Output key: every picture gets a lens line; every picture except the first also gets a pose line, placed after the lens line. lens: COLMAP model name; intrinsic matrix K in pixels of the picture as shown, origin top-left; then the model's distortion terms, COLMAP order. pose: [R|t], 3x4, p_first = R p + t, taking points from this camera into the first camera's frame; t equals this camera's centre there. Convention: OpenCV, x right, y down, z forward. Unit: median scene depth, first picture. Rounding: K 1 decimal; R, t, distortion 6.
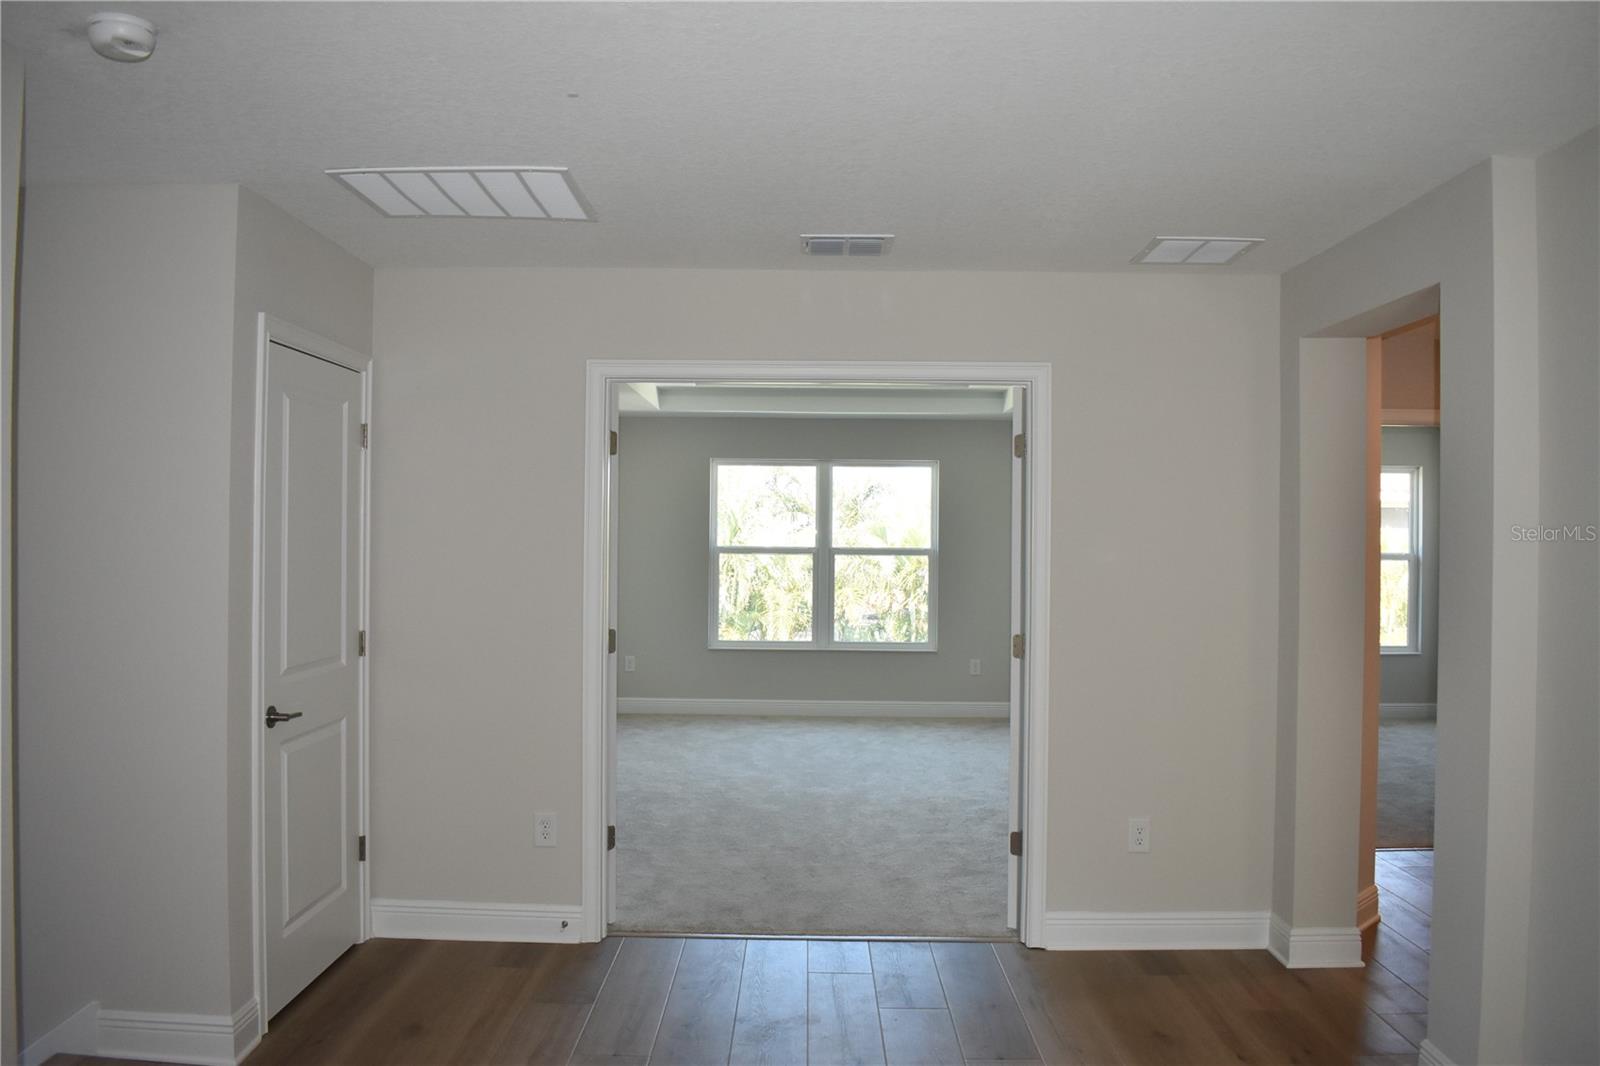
lens RADIAL K [[1254.9, 0, 802.7], [0, 1254.9, 533.2], [0, 0, 1]] dist [-0.099837, 0.004685]
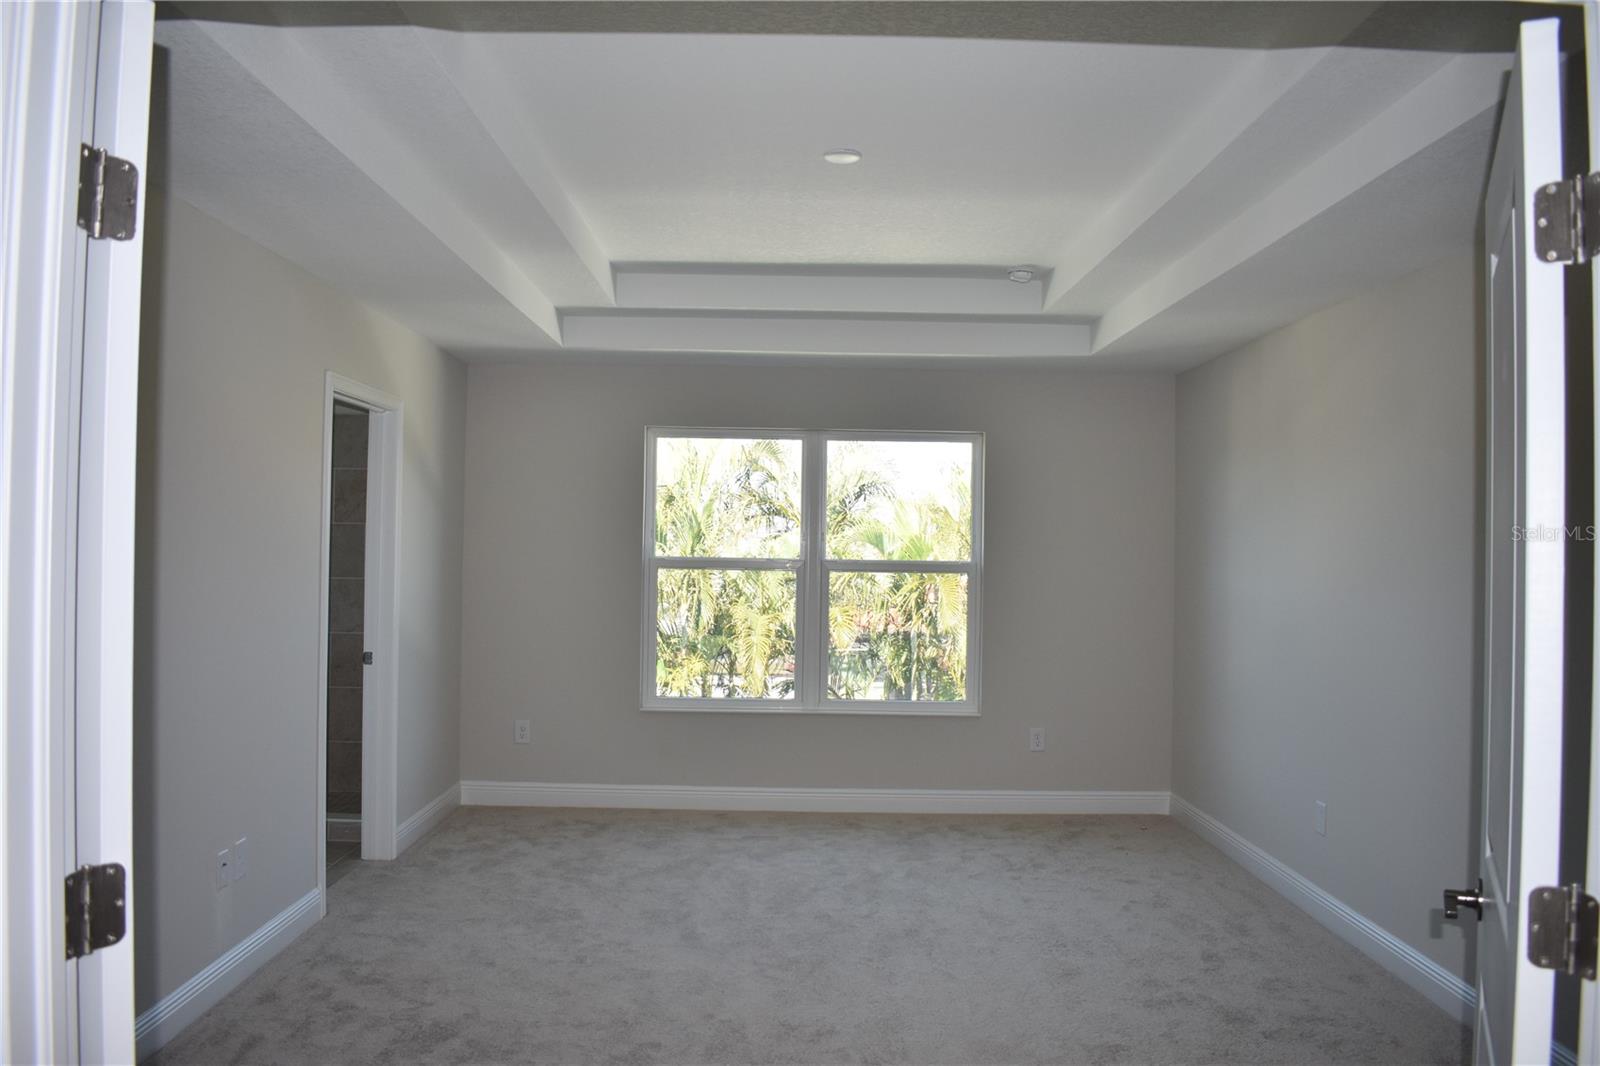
lens RADIAL K [[1254.9, 0, 791.4], [0, 1254.9, 532.0], [0, 0, 1]] dist [-0.099837, 0.004685]
pose [[0.999941, 0.006062, 0.008965, -0.000585], [-0.005990, 0.999950, -0.008042, 0.001102], [-0.009013, 0.007988, 0.999927, 0.188708]]
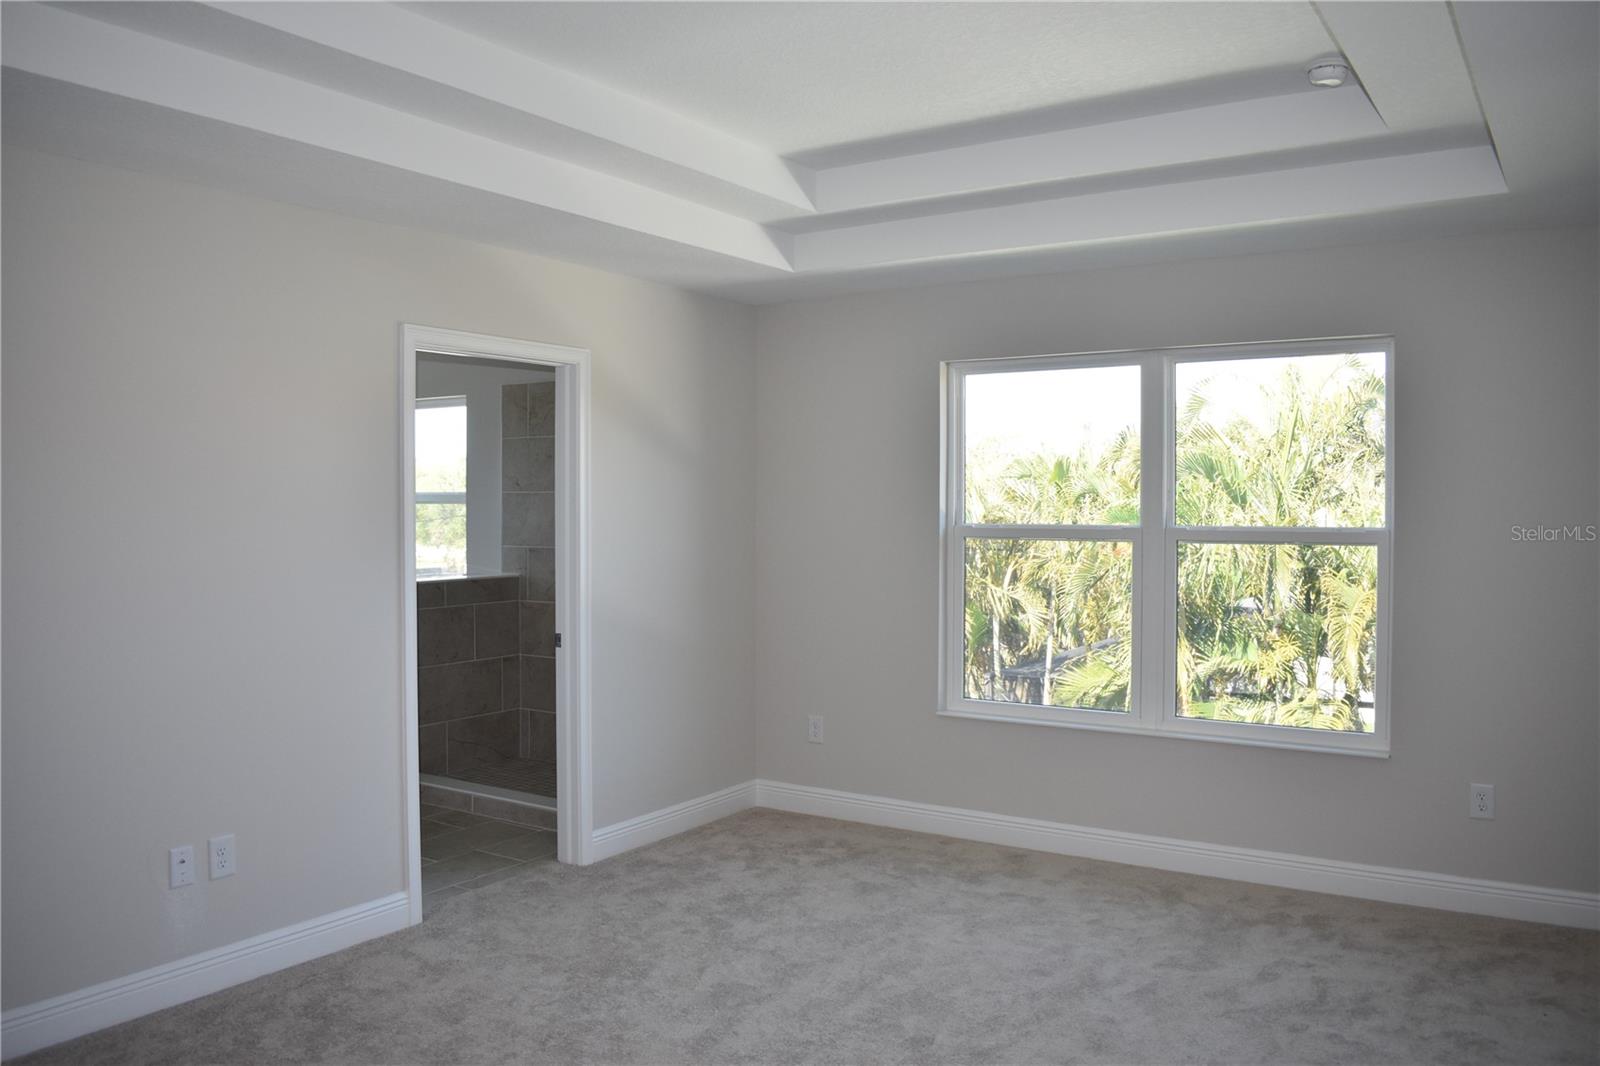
lens RADIAL K [[1254.9, 0, 797.5], [0, 1254.9, 528.7], [0, 0, 1]] dist [-0.099837, 0.004685]
pose [[0.839761, 0.001325, -0.542954, 0.095081], [0.009694, 0.999801, 0.017433, 0.001217], [0.542869, -0.019903, 0.839581, 0.292936]]
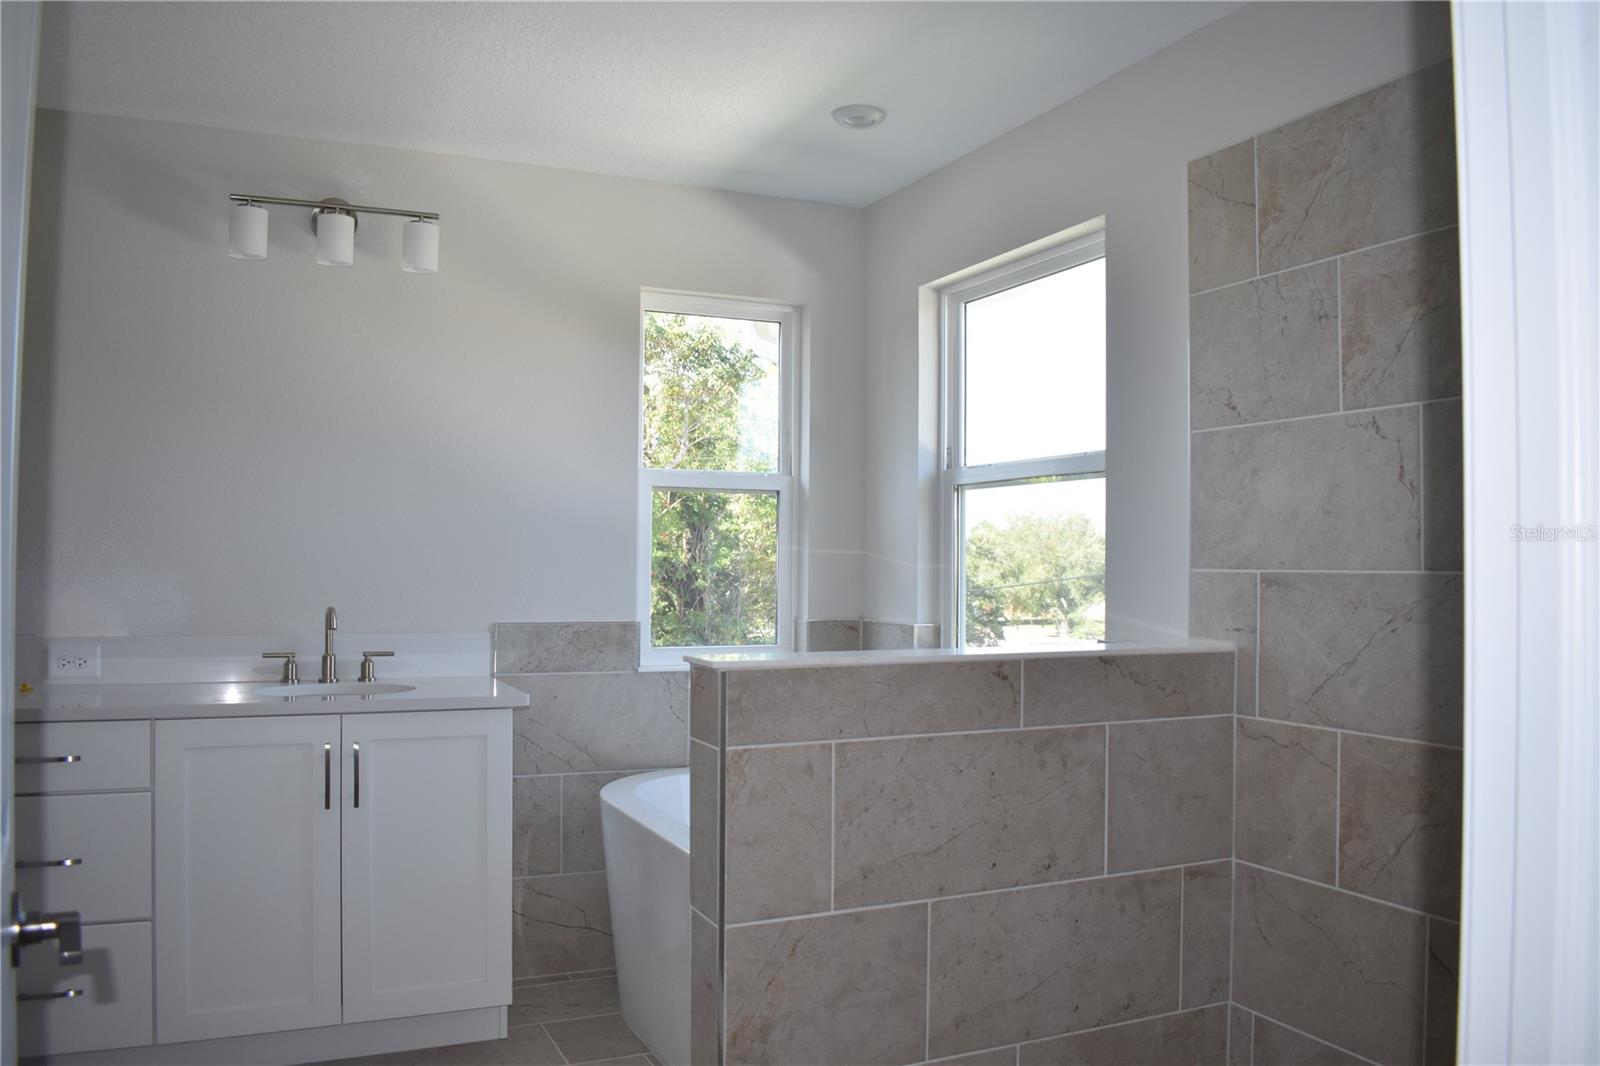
lens RADIAL K [[1254.9, 0, 797.2], [0, 1254.9, 538.6], [0, 0, 1]] dist [-0.099837, 0.004685]
pose [[0.429575, -0.029676, -0.902543, -0.026034], [0.000517, 0.999468, -0.032617, 0.009720], [0.903031, 0.013545, 0.429362, 0.411119]]
